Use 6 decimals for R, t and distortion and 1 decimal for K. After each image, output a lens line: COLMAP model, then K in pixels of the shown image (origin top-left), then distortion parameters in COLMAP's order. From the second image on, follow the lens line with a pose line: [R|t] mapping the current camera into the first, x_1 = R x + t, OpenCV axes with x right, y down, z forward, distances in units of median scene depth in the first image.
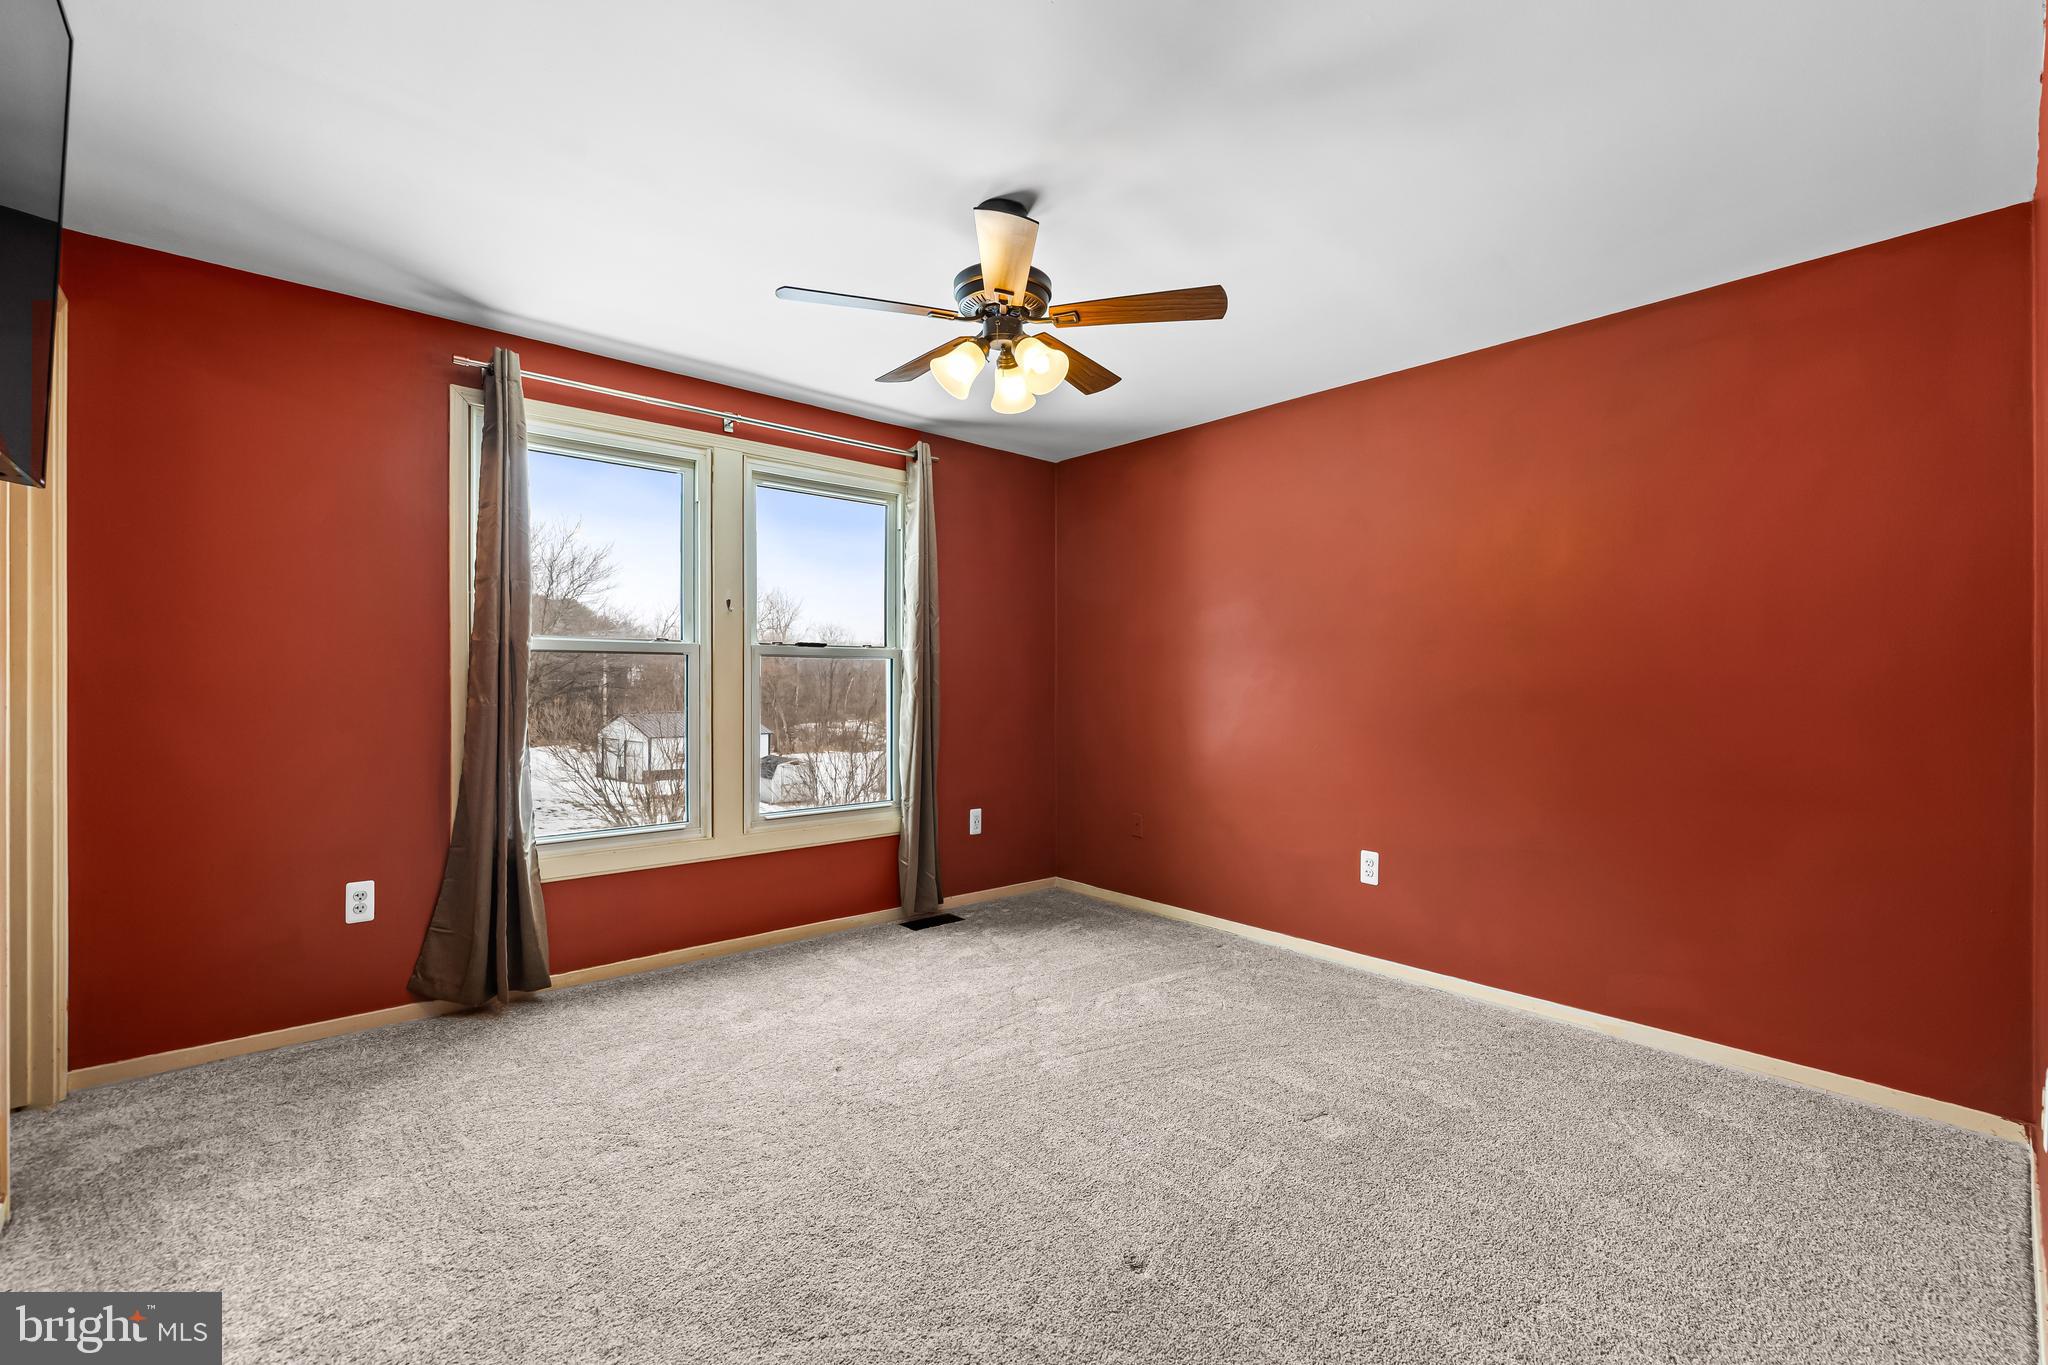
lens RADIAL K [[864.6, 0, 1023.9], [0, 864.6, 673.9], [0, 0, 1]] dist [0.002881, 0.000420]
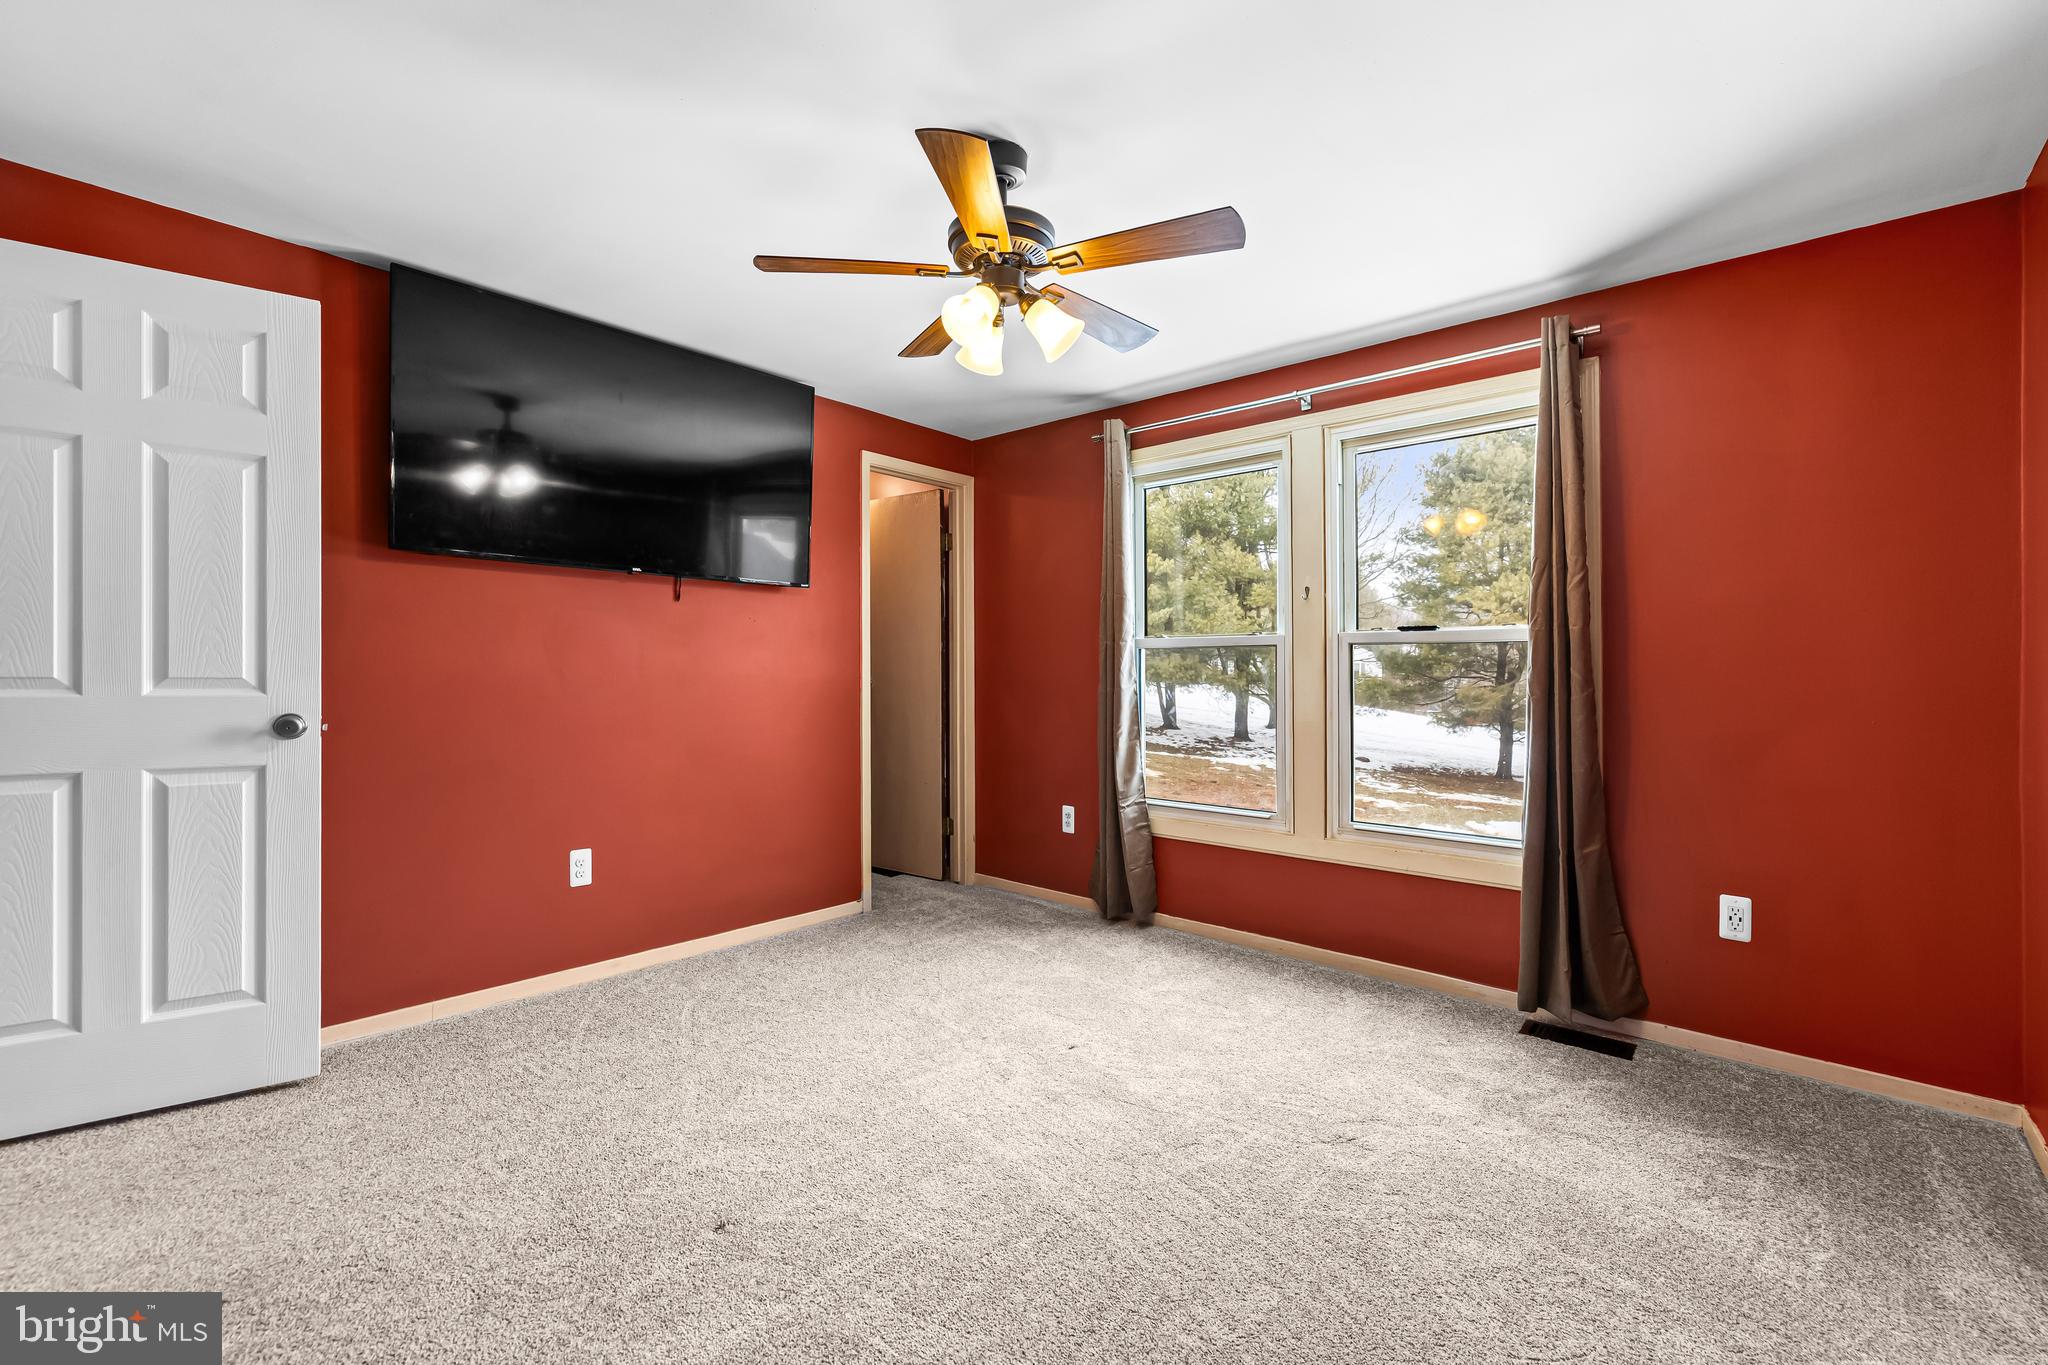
lens RADIAL K [[864.6, 0, 1023.9], [0, 864.6, 673.9], [0, 0, 1]] dist [0.002881, 0.000420]
pose [[0.132083, -0.009629, -0.991192, 0.567435], [-0.001293, 0.999950, -0.009887, 0.020562], [0.991238, 0.002587, 0.132064, 0.578104]]
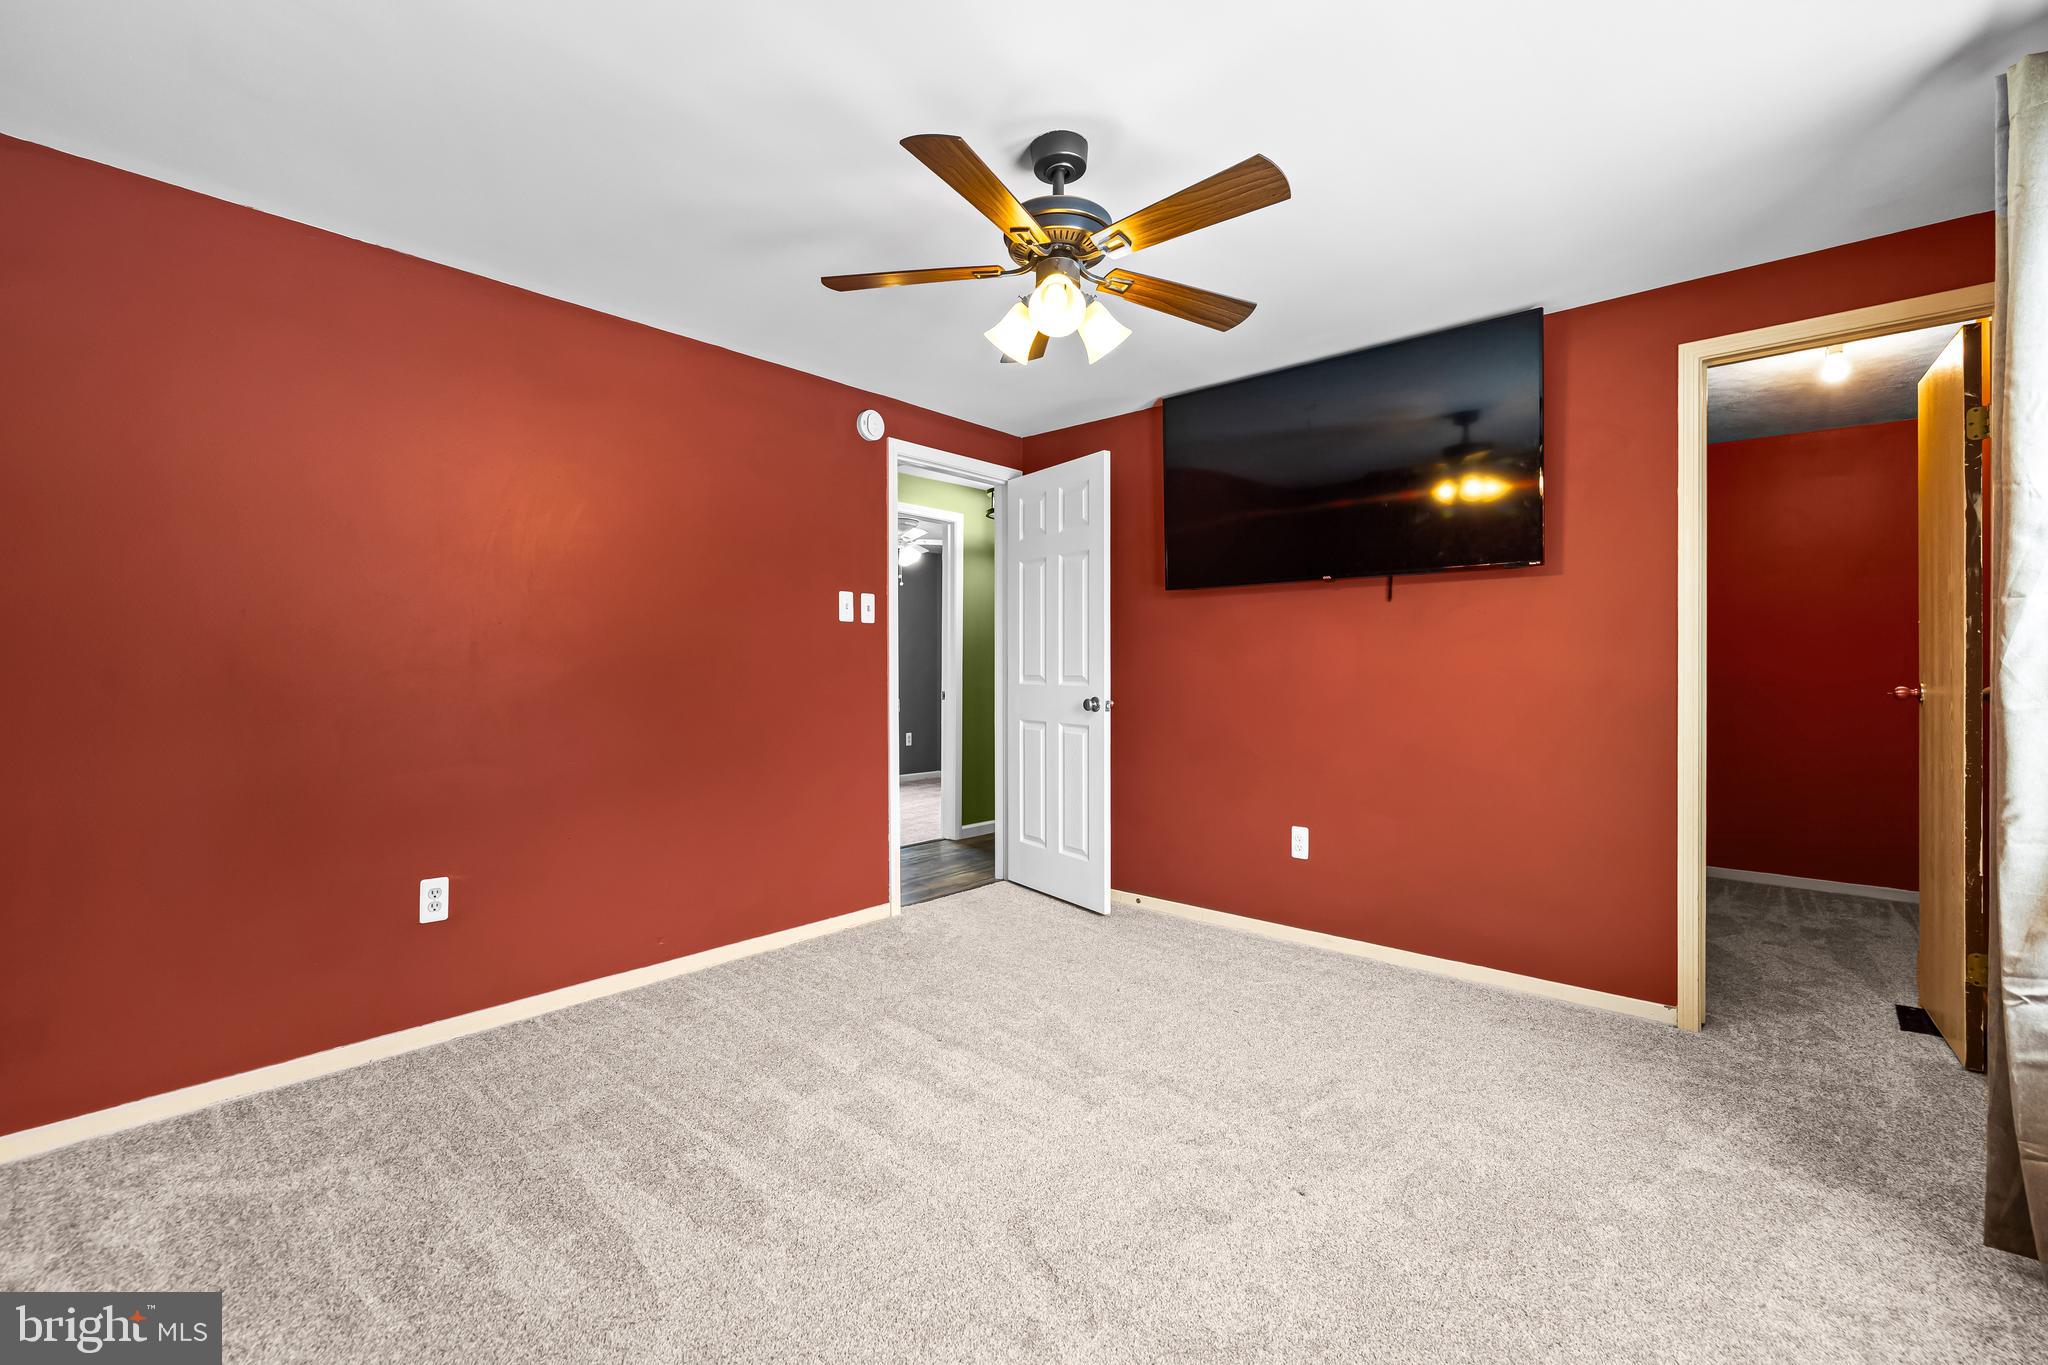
lens RADIAL K [[881.6, 0, 1043.4], [0, 881.6, 679.2], [0, 0, 1]] dist [0.005245, -0.007718]
pose [[-0.990621, -0.009132, -0.136331, 0.074297], [-0.010446, 0.999906, 0.008924, 0.012130], [0.136236, 0.010264, -0.990623, 1.227050]]
